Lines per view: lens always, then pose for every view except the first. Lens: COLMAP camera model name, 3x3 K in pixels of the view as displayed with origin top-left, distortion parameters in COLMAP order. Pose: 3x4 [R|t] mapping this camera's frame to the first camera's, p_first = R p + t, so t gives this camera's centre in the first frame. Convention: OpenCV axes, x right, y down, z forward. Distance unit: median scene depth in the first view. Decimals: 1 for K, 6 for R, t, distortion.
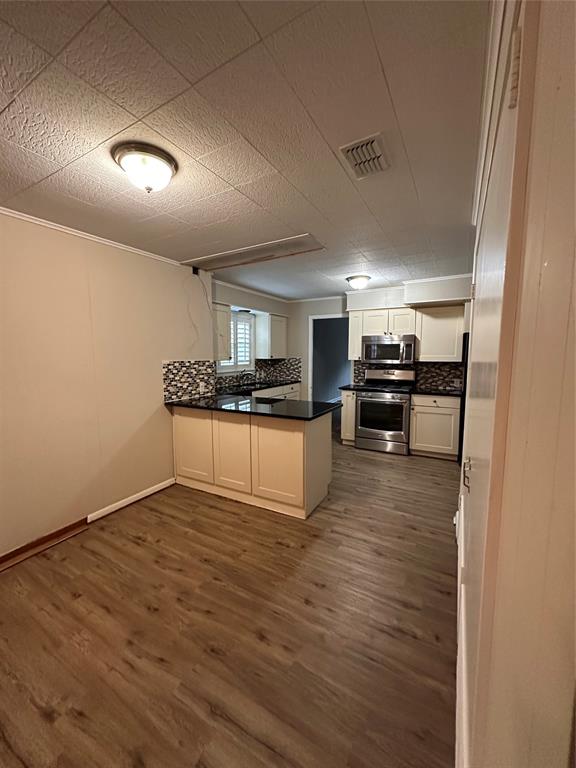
lens RADIAL K [[305.3, 0, 287.2], [0, 305.3, 384.9], [0, 0, 1]] dist [-0.002078, 0.000081]
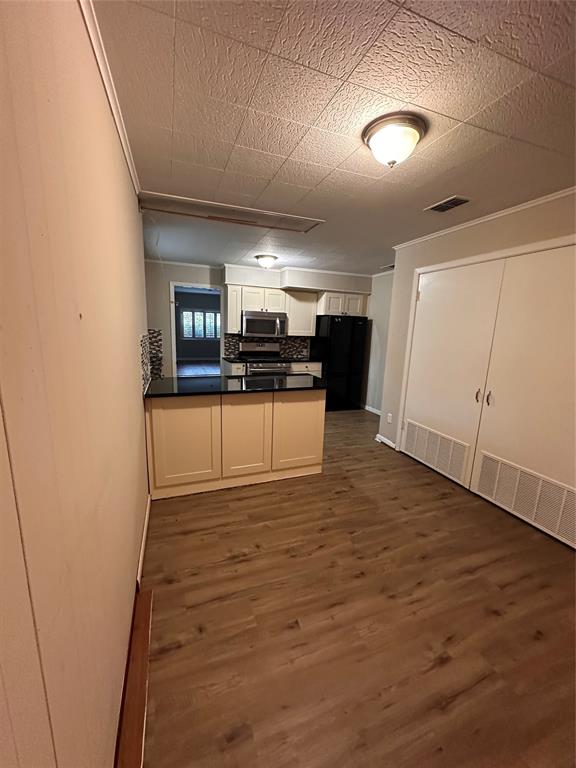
lens RADIAL K [[305.3, 0, 287.4], [0, 305.3, 385.4], [0, 0, 1]] dist [-0.002078, 0.000081]
pose [[0.639795, -0.119970, 0.759124, -0.718726], [0.044636, 0.991874, 0.119134, -0.033758], [-0.767249, -0.042337, 0.639951, 0.290151]]
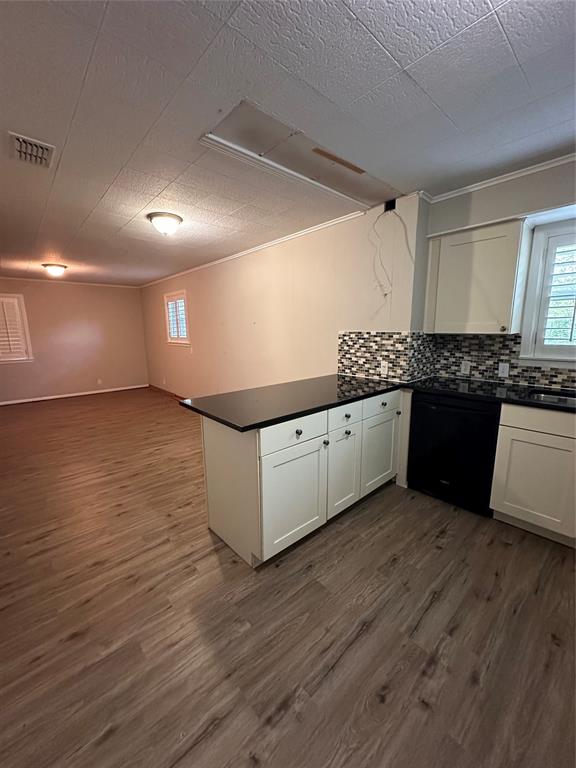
lens RADIAL K [[305.3, 0, 286.7], [0, 305.3, 382.8], [0, 0, 1]] dist [-0.002078, 0.000081]
pose [[-0.314824, 0.176325, -0.932628, 0.564020], [-0.083217, 0.973681, 0.212178, -0.107991], [0.945495, 0.144409, -0.291865, 1.126874]]
